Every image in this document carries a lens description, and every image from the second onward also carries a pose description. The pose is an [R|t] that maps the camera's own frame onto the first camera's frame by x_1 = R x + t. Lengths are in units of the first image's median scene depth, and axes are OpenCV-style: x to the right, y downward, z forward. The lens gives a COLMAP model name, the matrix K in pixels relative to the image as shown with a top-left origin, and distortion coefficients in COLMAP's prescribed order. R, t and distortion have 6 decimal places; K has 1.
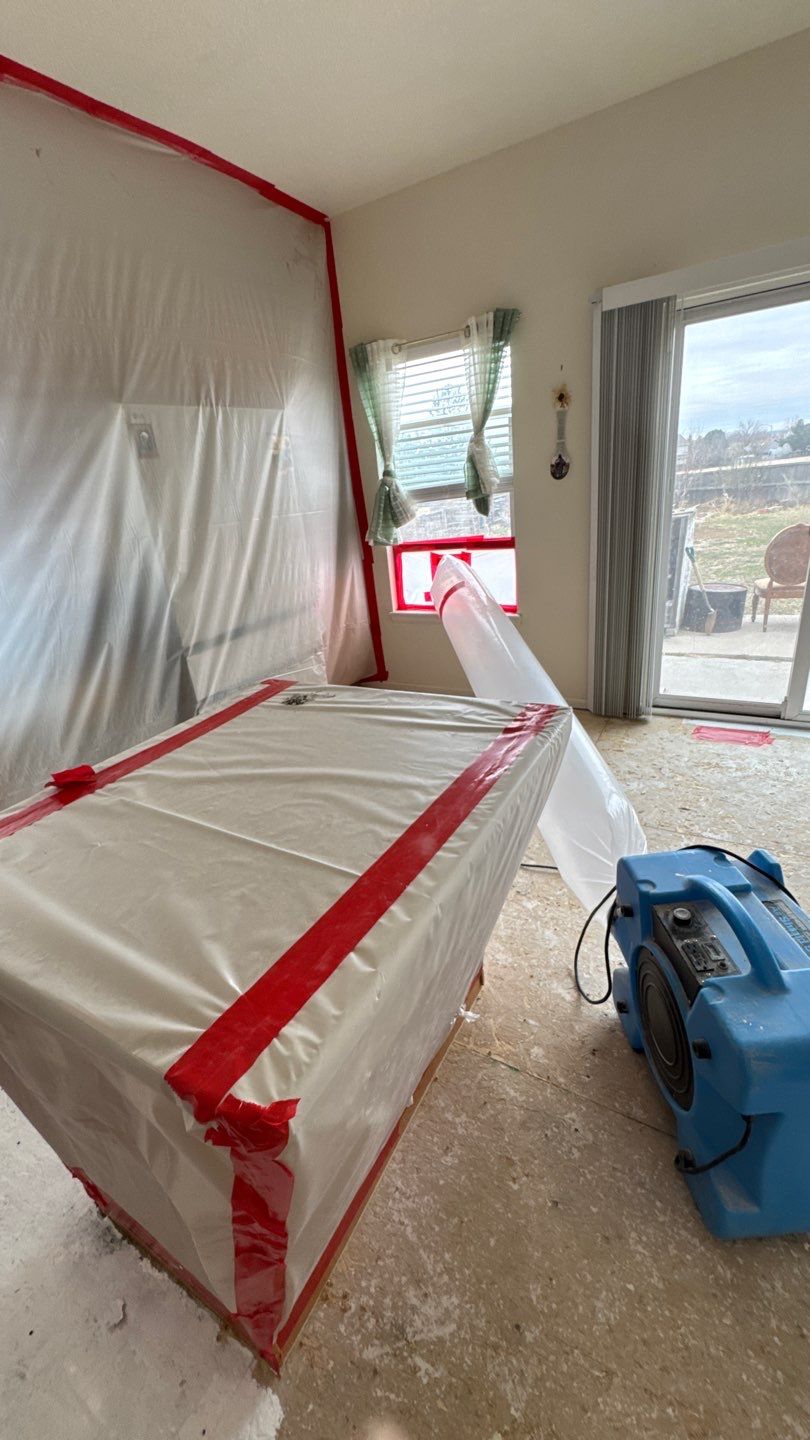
lens RADIAL K [[570.9, 0, 401.2], [0, 570.9, 719.6], [0, 0, 1]] dist [-0.001873, 0.000533]
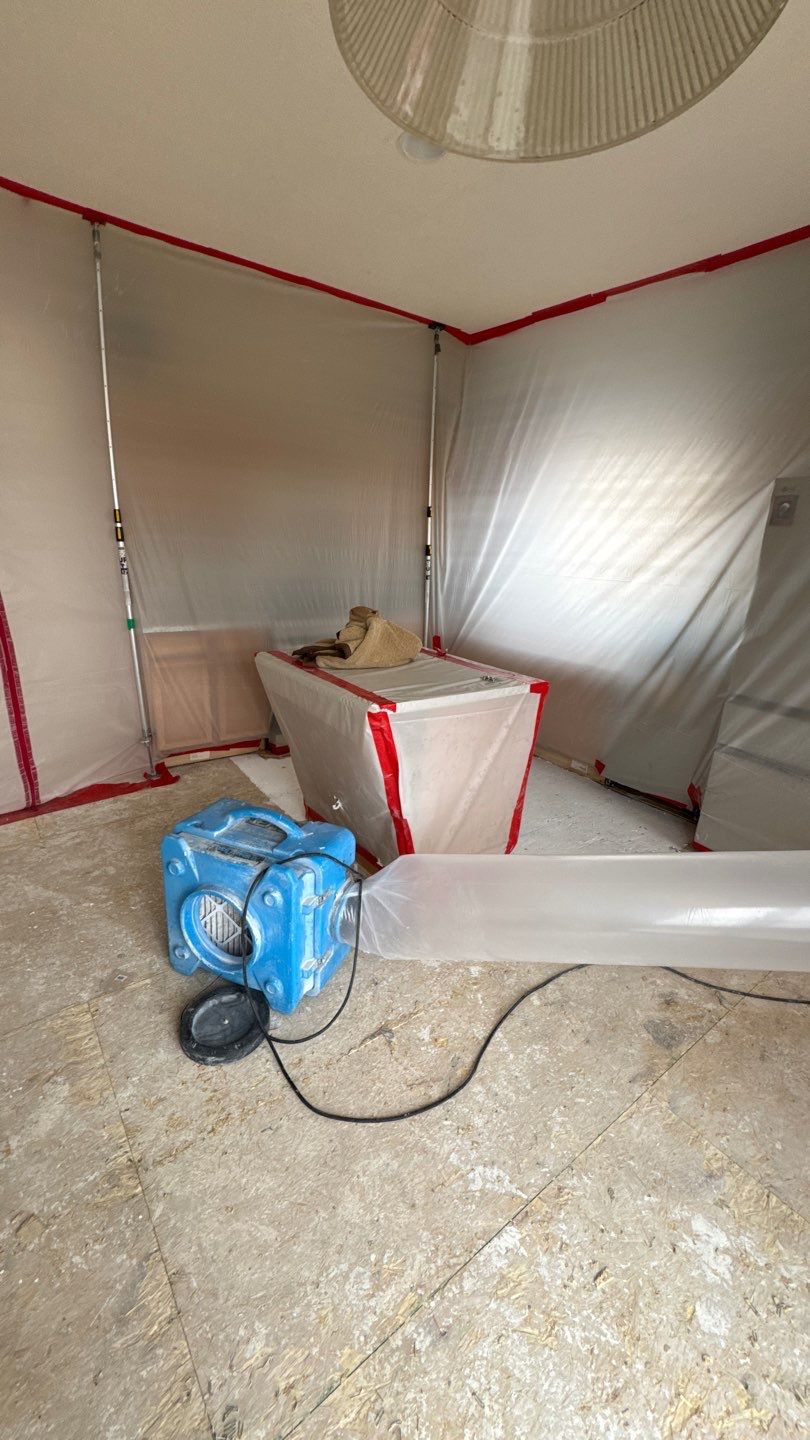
lens RADIAL K [[570.9, 0, 403.4], [0, 570.9, 721.1], [0, 0, 1]] dist [-0.001873, 0.000533]
pose [[-0.393135, 0.360610, -0.845816, 0.657138], [-0.368430, 0.781030, 0.504234, -0.330889], [0.842440, 0.509856, -0.174191, 0.566388]]
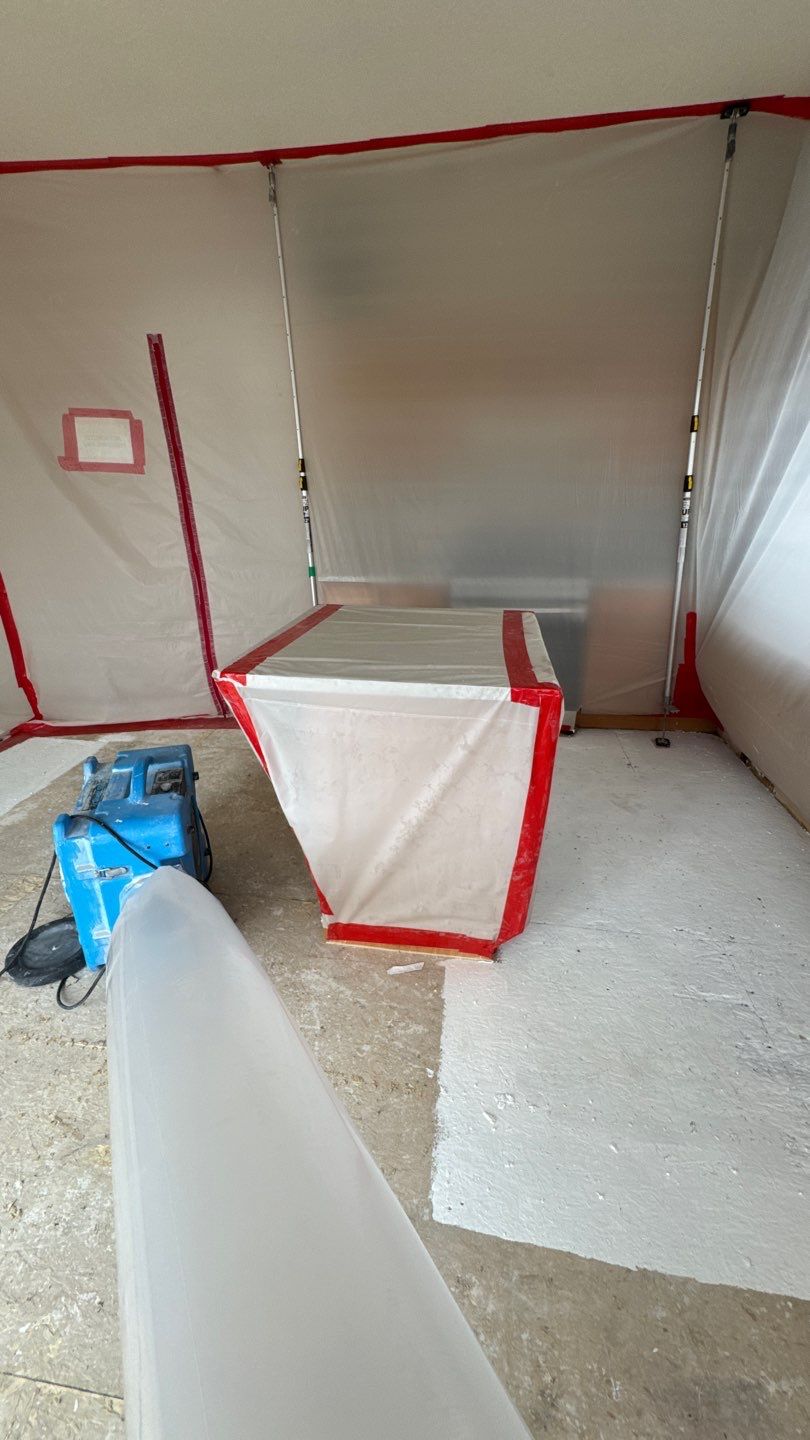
lens RADIAL K [[570.9, 0, 404.2], [0, 570.9, 720.9], [0, 0, 1]] dist [-0.001873, 0.000533]
pose [[-0.920904, 0.242609, -0.305086, 0.133347], [-0.051545, 0.700024, 0.712257, -0.348919], [0.386367, 0.671646, -0.632149, 0.833295]]
